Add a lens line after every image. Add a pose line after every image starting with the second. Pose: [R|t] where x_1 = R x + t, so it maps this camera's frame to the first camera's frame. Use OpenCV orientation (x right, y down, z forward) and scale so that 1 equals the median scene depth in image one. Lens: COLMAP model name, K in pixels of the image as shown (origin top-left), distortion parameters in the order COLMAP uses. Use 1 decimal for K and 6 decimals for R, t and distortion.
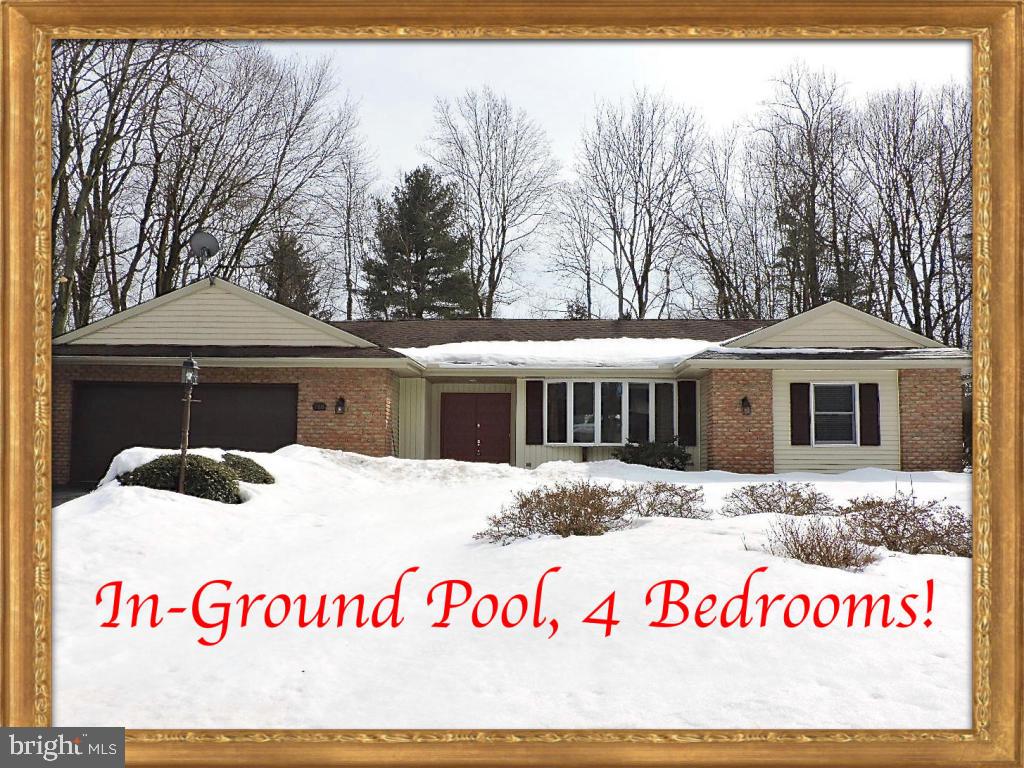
lens RADIAL K [[731.5, 0, 511.8], [0, 731.5, 381.8], [0, 0, 1]] dist [-0.003774, -0.007181]
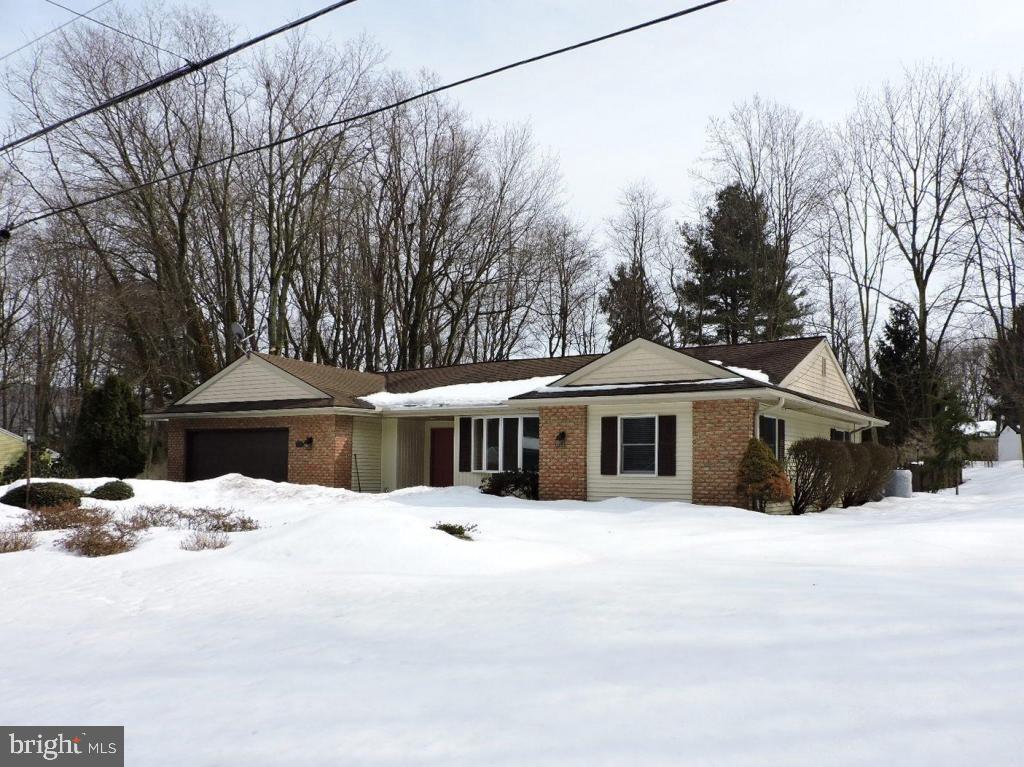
lens RADIAL K [[731.5, 0, 516.2], [0, 731.5, 386.3], [0, 0, 1]] dist [-0.003774, -0.007181]
pose [[0.869912, -0.051178, -0.490544, 0.804607], [0.041985, 0.998676, -0.029737, -0.017009], [0.491417, 0.005272, 0.870909, -0.008647]]
